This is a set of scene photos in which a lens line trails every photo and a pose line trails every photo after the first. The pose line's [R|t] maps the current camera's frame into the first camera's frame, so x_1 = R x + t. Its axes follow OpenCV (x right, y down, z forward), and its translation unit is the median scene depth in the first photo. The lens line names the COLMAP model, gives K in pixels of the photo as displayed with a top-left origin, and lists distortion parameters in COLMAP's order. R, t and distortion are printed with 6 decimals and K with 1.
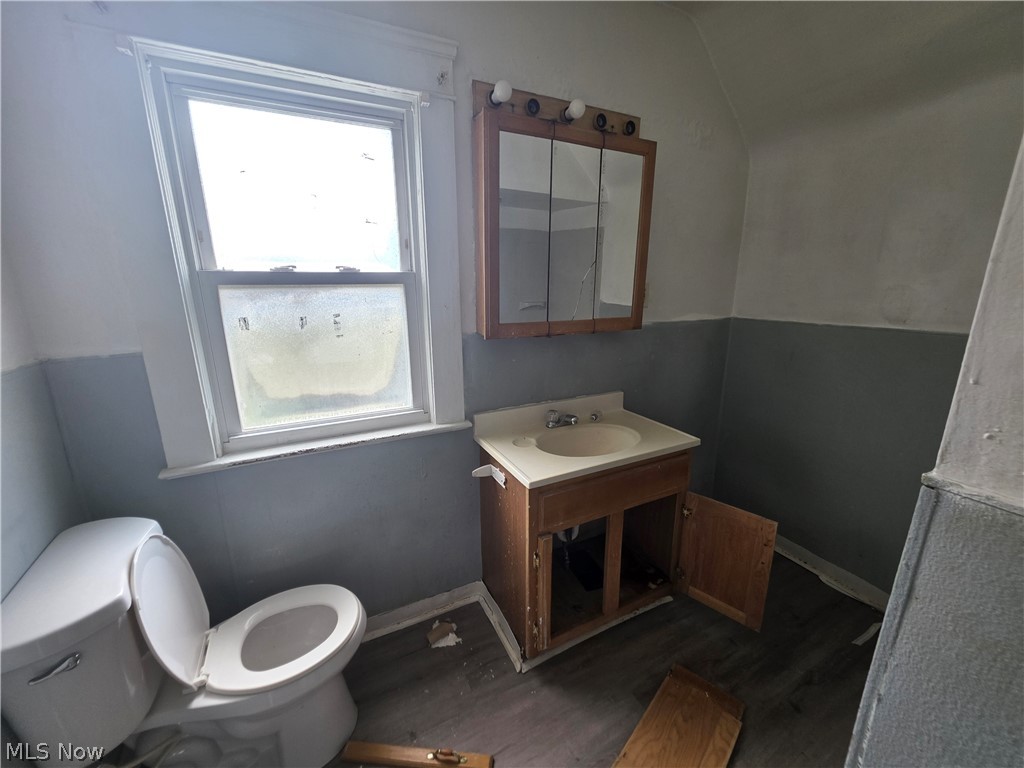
lens RADIAL K [[413.3, 0, 511.6], [0, 413.3, 385.7], [0, 0, 1]] dist [0.005831, -0.001390]
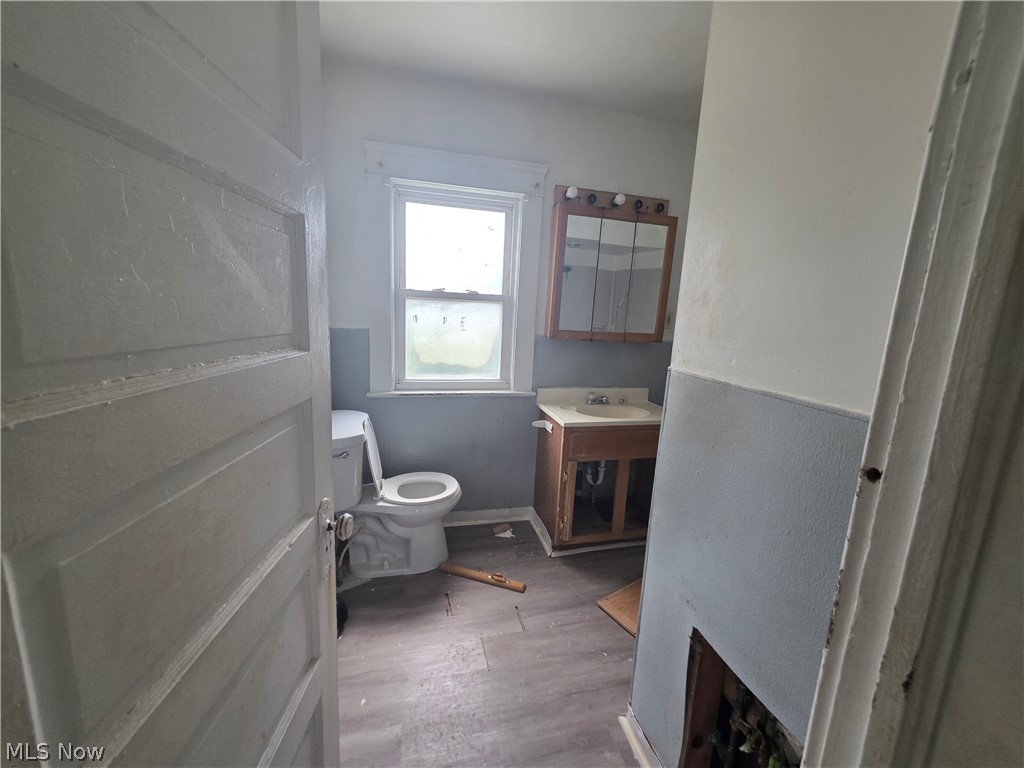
lens RADIAL K [[413.3, 0, 512.8], [0, 413.3, 387.1], [0, 0, 1]] dist [0.005831, -0.001390]
pose [[0.975304, 0.091688, -0.200937, 0.138355], [-0.104292, 0.993131, -0.053044, 0.171619], [0.194693, 0.072690, 0.978167, -0.571260]]
